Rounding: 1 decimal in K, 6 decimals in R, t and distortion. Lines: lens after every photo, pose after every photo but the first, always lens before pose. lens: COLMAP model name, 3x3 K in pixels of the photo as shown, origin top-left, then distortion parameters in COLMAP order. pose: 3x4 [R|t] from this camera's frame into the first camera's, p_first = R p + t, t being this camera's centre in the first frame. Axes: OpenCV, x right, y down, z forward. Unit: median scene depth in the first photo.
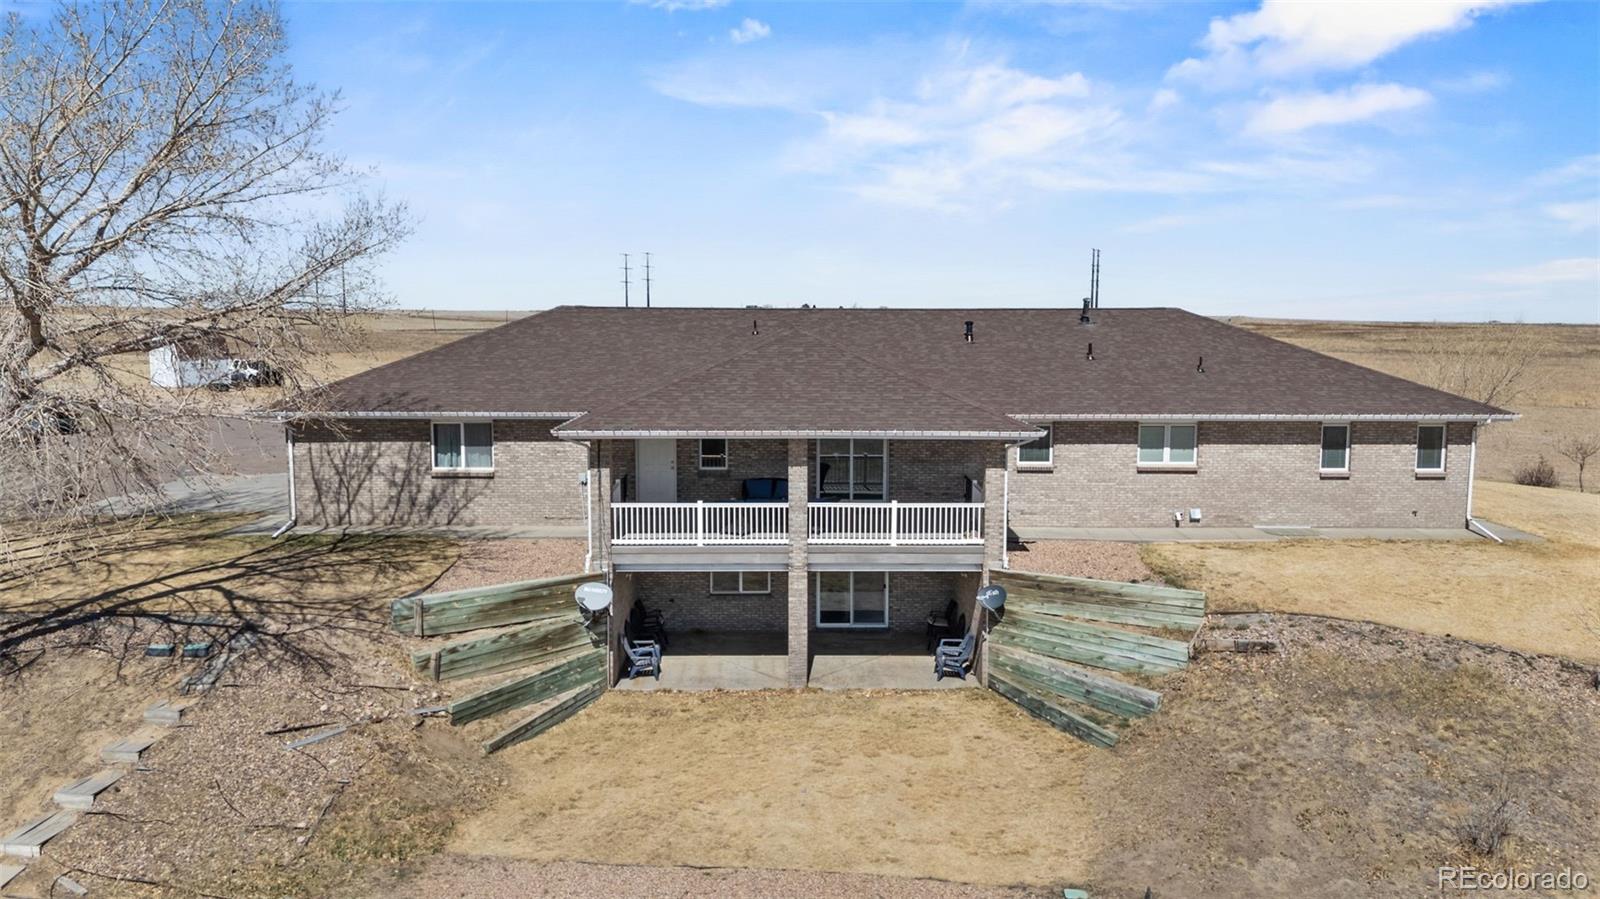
lens RADIAL K [[1248.3, 0, 807.4], [0, 1248.3, 454.3], [0, 0, 1]] dist [-0.011157, -0.010433]
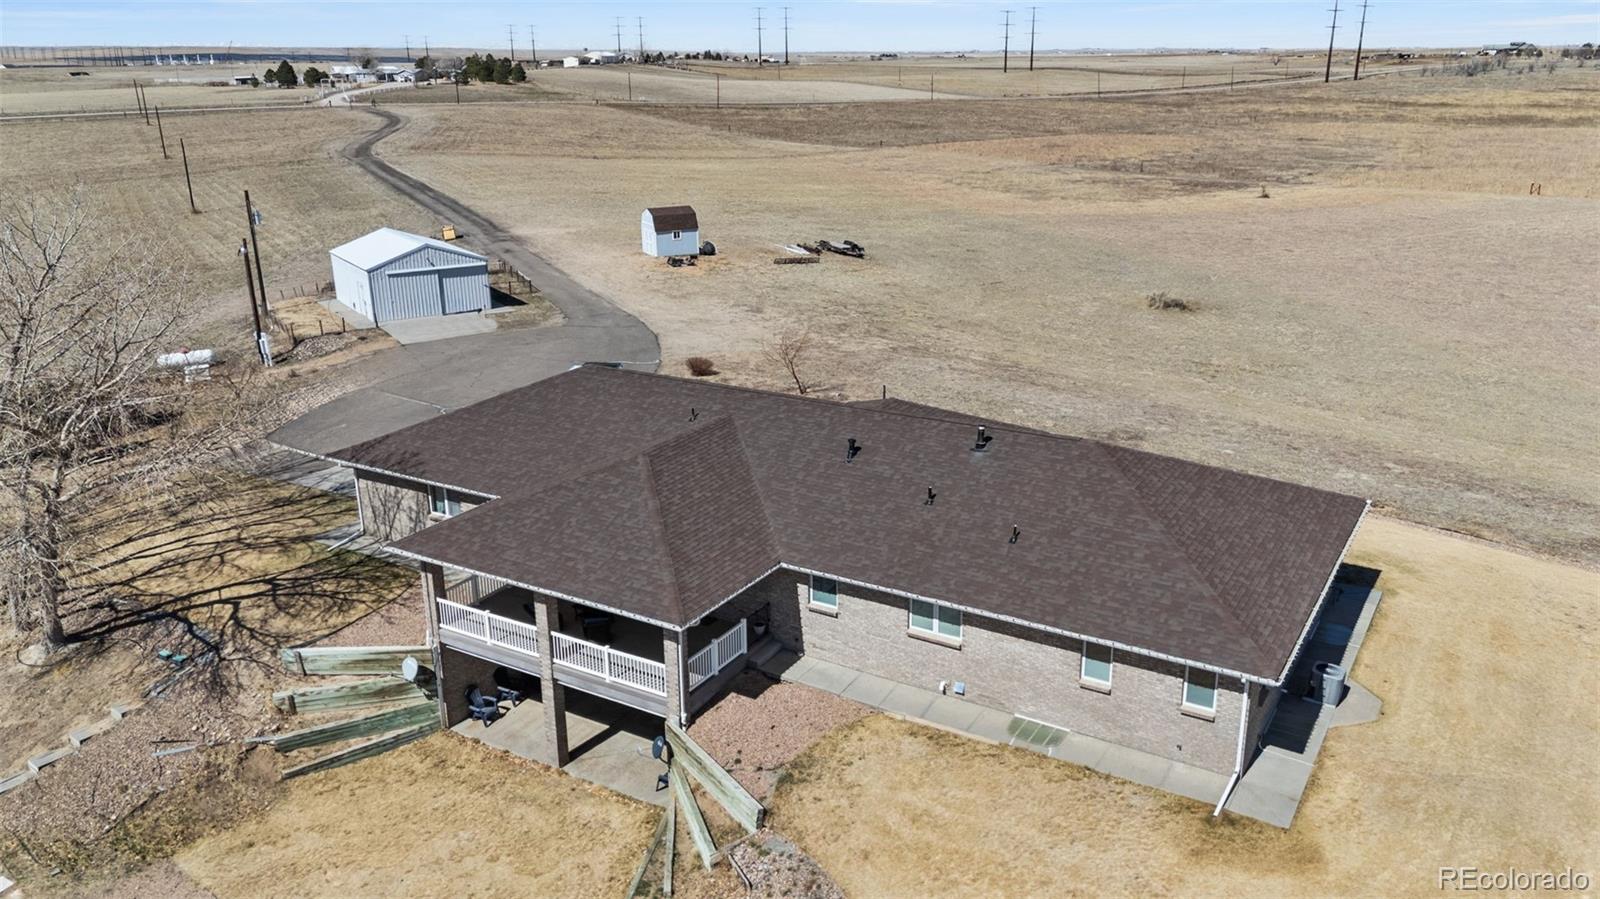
lens RADIAL K [[1248.3, 0, 803.0], [0, 1248.3, 448.0], [0, 0, 1]] dist [-0.011157, -0.010433]
pose [[0.835475, 0.150025, -0.528654, 0.833323], [-0.041541, 0.976502, 0.211468, -0.408786], [0.547957, -0.154715, 0.822075, 0.162013]]
